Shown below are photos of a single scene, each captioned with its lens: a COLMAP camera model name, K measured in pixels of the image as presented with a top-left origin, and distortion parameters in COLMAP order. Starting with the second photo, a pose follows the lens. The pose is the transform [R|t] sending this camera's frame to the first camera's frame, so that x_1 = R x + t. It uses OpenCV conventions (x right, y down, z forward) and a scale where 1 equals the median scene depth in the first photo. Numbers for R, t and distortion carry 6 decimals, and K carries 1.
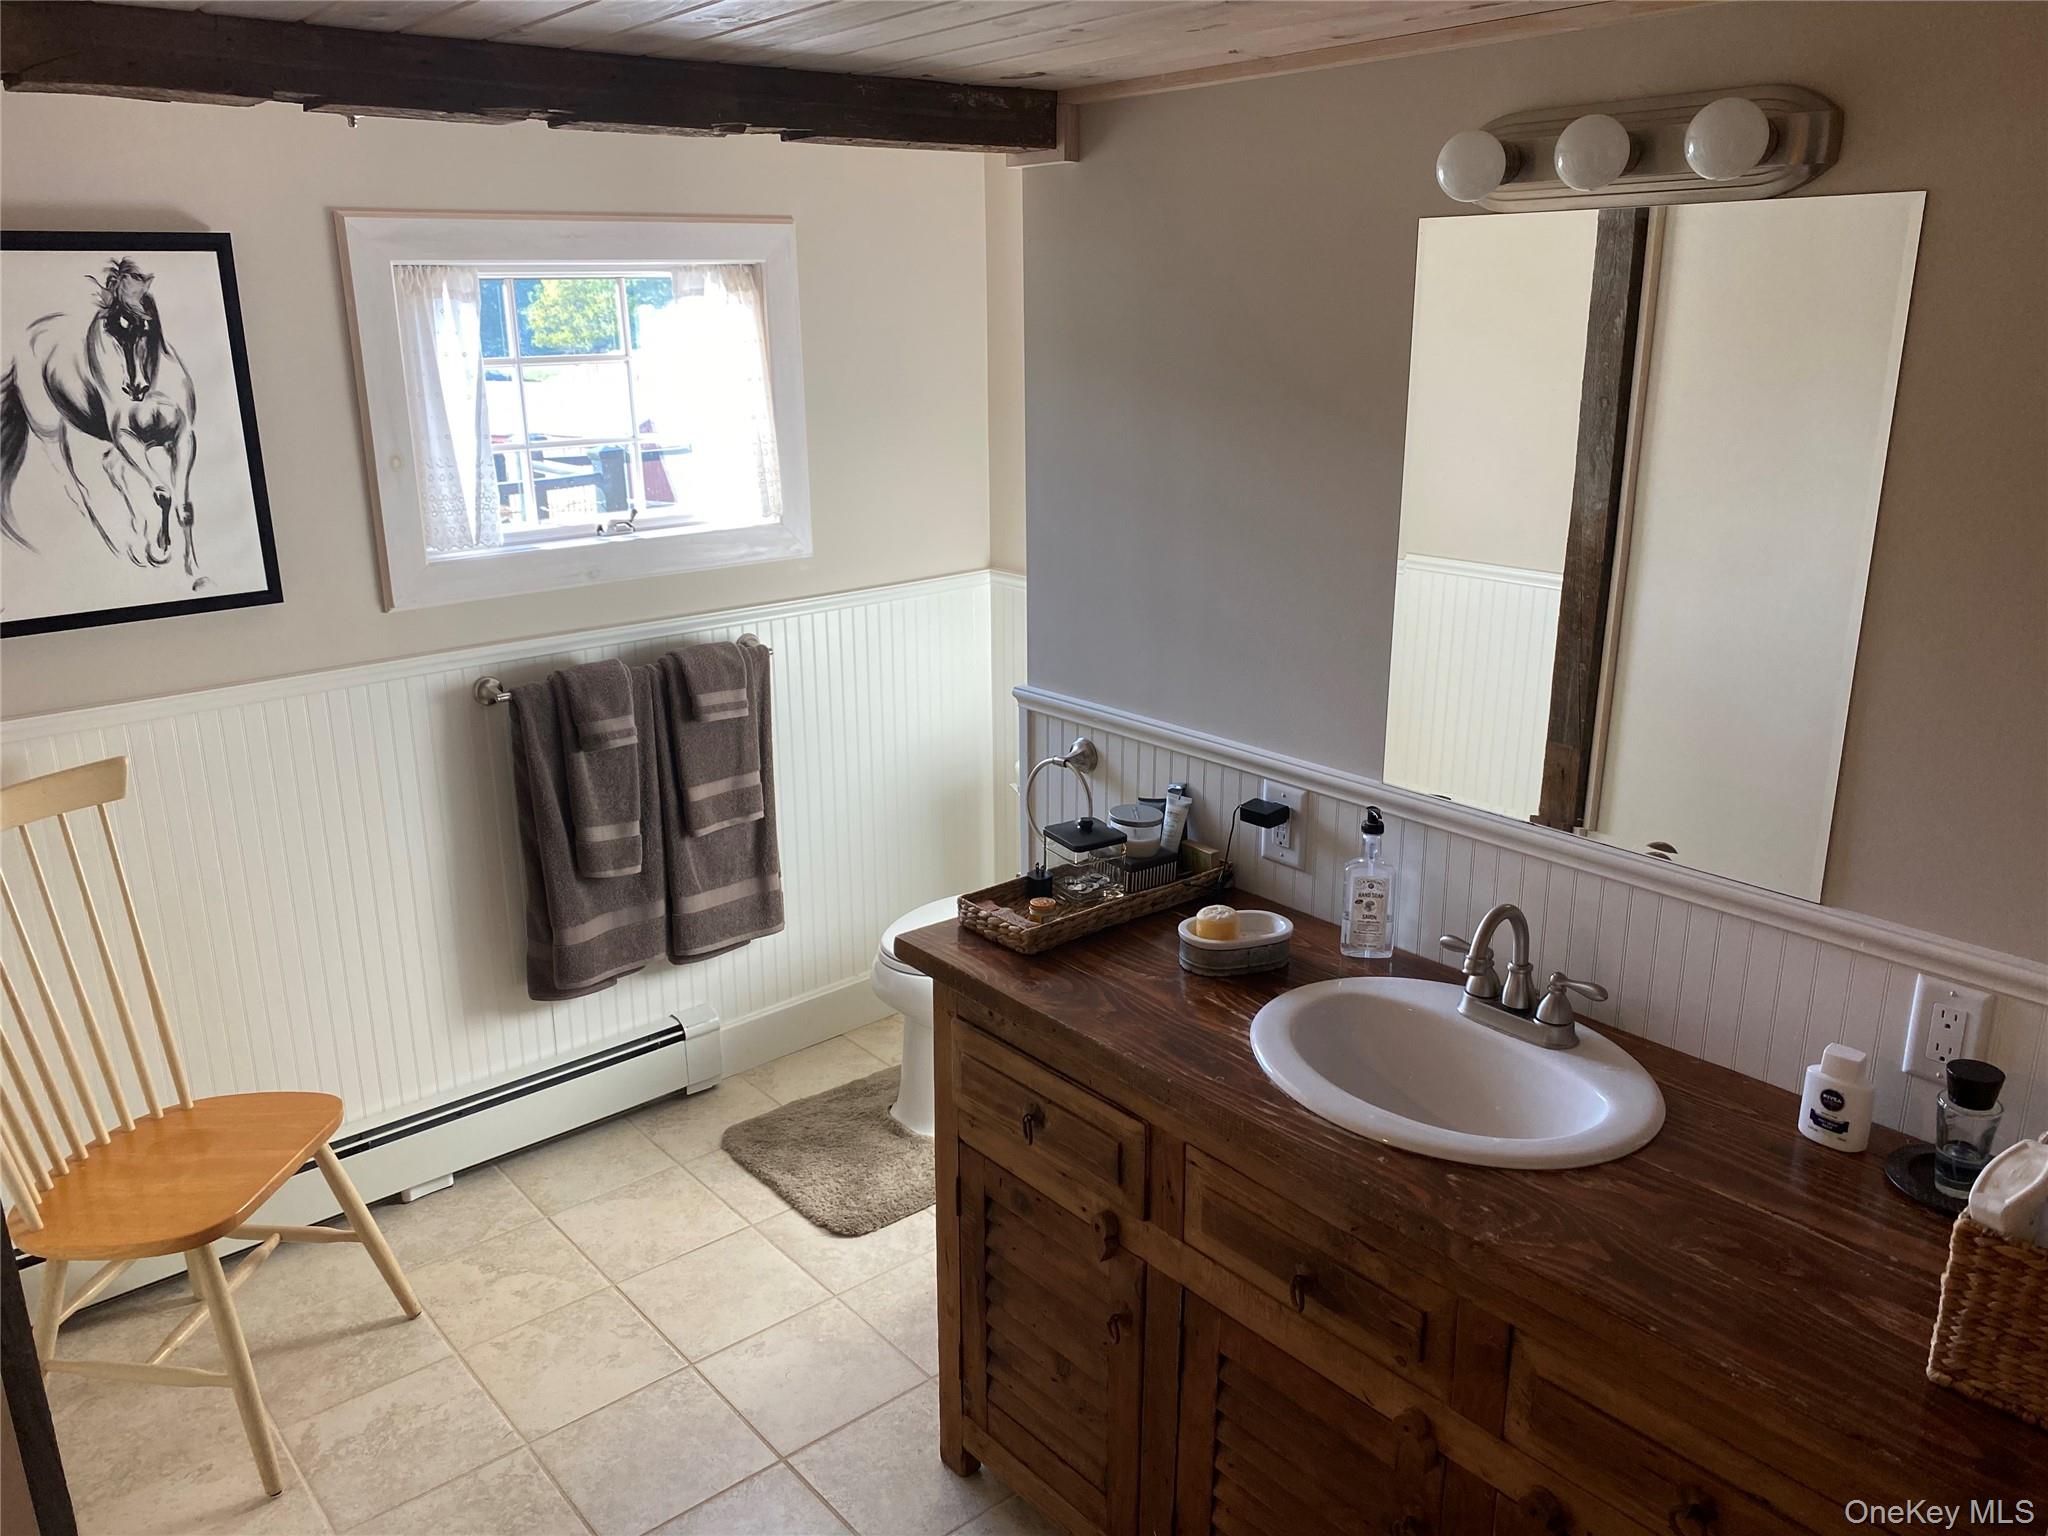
lens RADIAL K [[1557.3, 0, 1019.0], [0, 1557.3, 759.1], [0, 0, 1]] dist [0.019875, -0.011140]
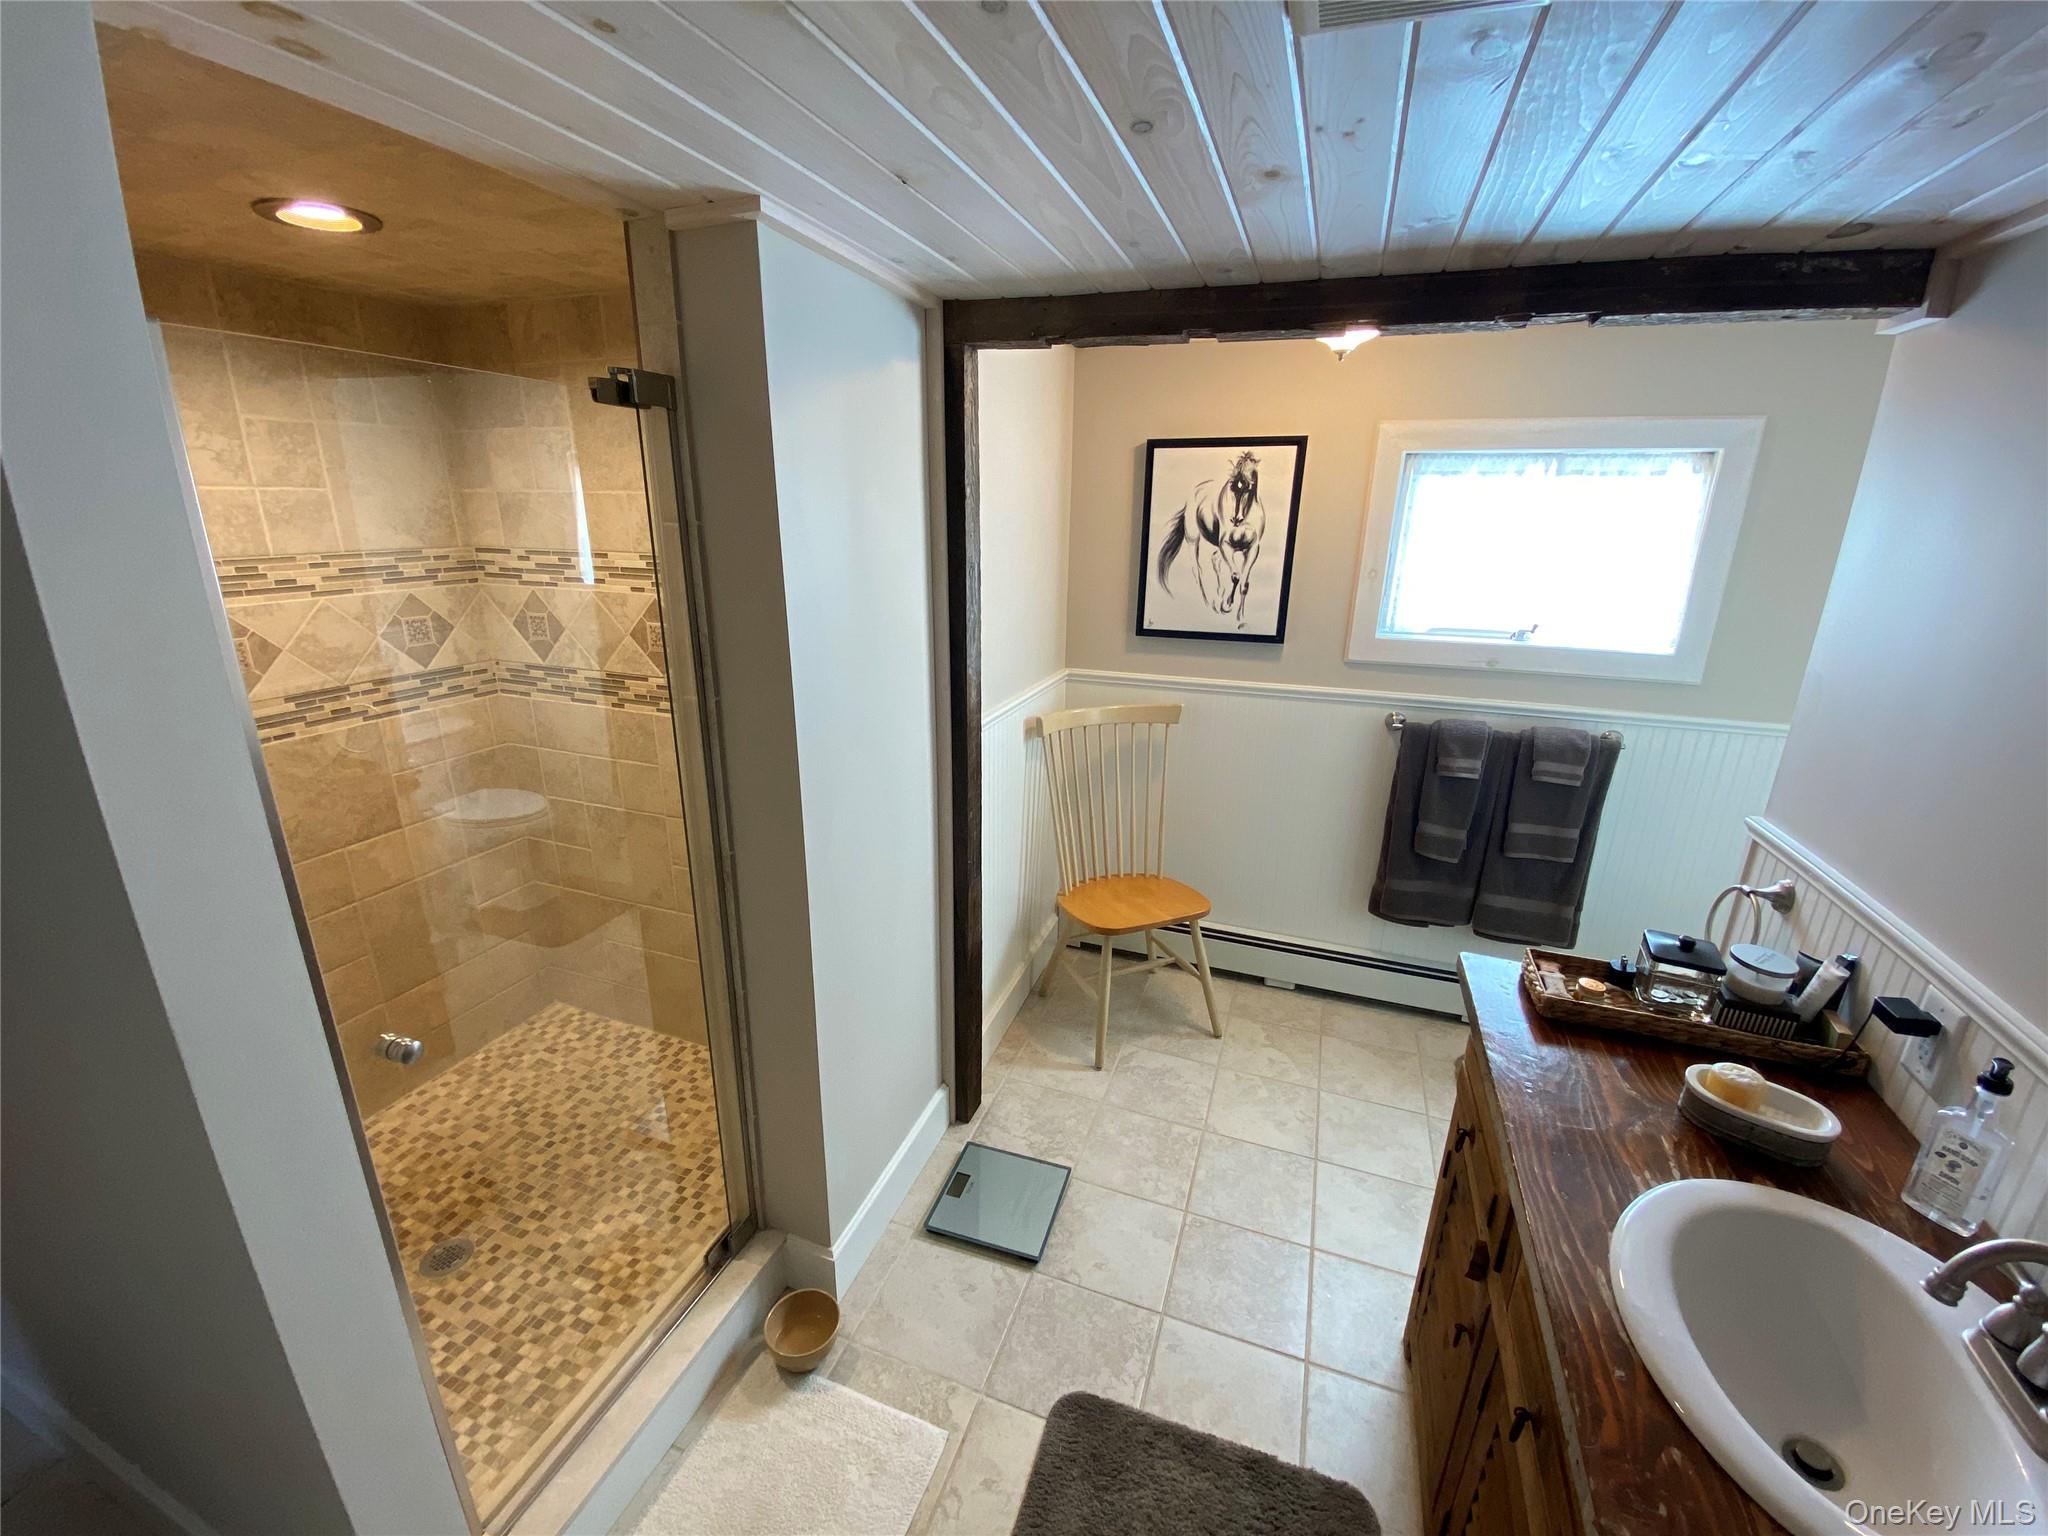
lens RADIAL K [[836.0, 0, 1012.4], [0, 836.0, 777.1], [0, 0, 1]] dist [-0.020435, -0.002447]
pose [[0.487763, 0.280199, -0.826787, 0.234404], [-0.258372, 0.950994, 0.169867, -0.040496], [0.833865, 0.130764, 0.536255, 0.270327]]
